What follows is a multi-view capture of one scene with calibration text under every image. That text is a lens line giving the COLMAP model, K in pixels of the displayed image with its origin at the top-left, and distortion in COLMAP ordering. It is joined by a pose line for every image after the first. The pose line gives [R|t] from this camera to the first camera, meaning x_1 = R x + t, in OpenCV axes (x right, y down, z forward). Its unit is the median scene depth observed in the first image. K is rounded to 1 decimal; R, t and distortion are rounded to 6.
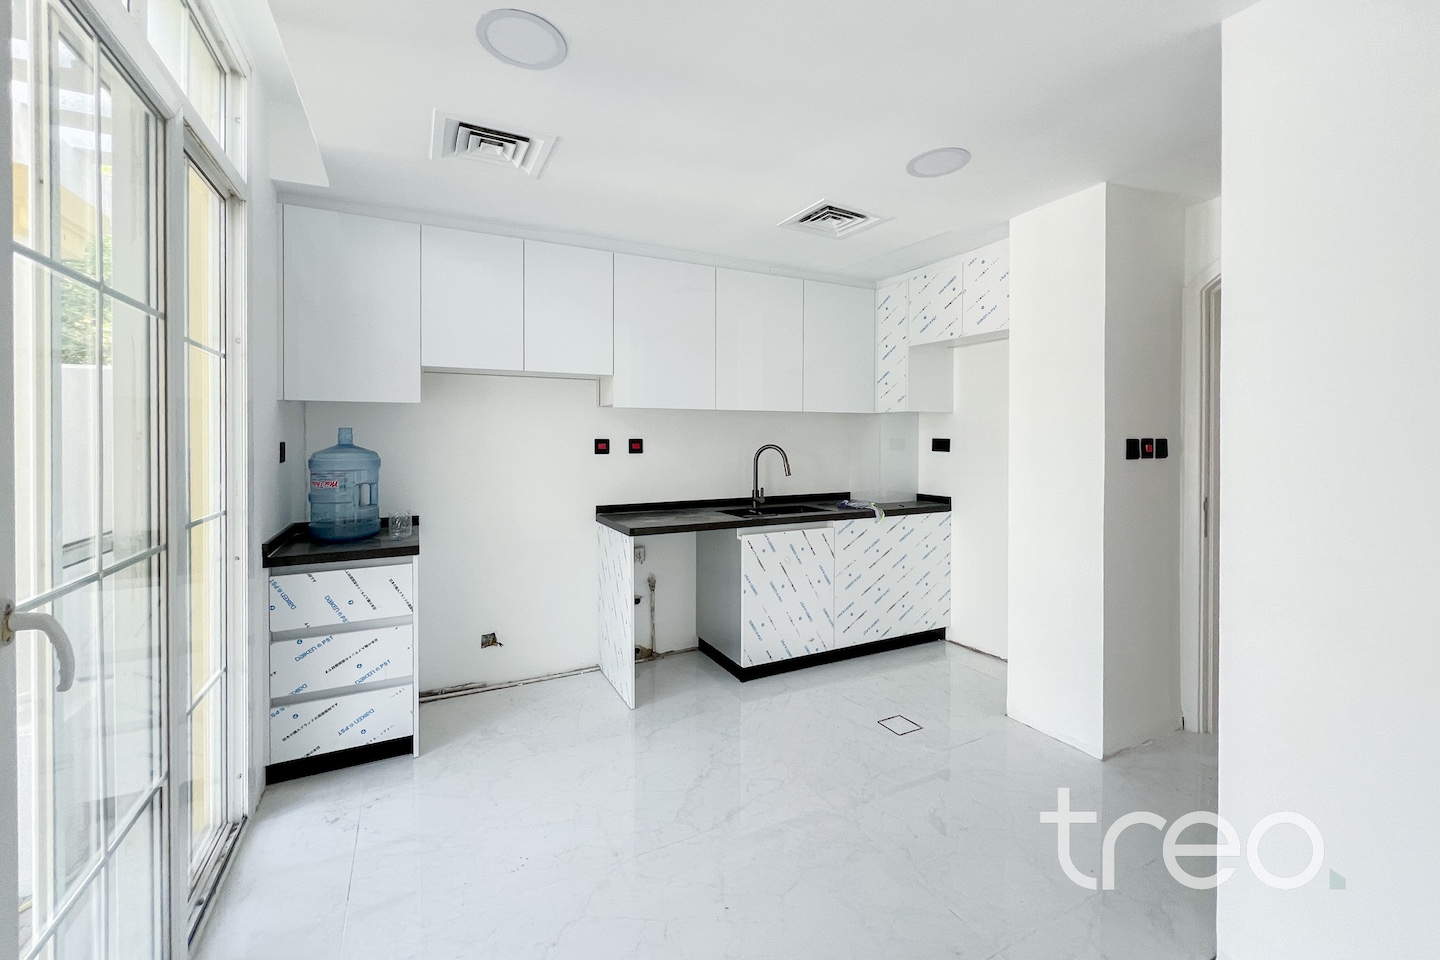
lens RADIAL K [[577.8, 0, 712.1], [0, 577.8, 449.0], [0, 0, 1]] dist [0.001003, 0.000089]
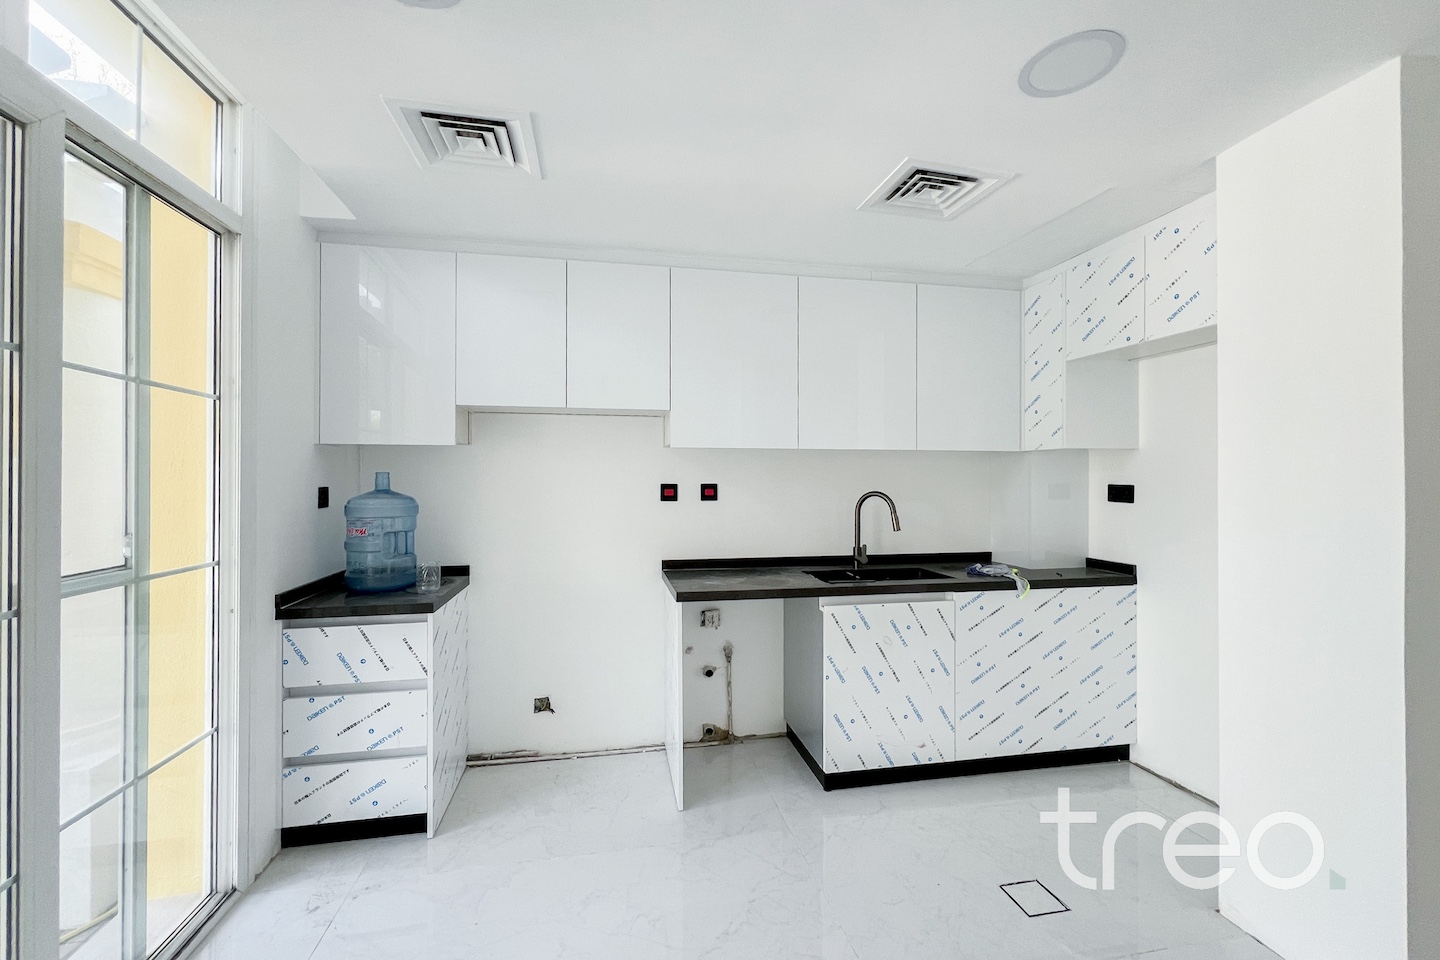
lens RADIAL K [[581.0, 0, 720.0], [0, 581.0, 480.0], [0, 0, 1]] dist [0.000017, -0.000005]
pose [[0.963221, 0.002623, -0.268698, 0.126266], [-0.007451, 0.999829, -0.016951, -0.009516], [0.268607, 0.018329, 0.963075, 0.184117]]
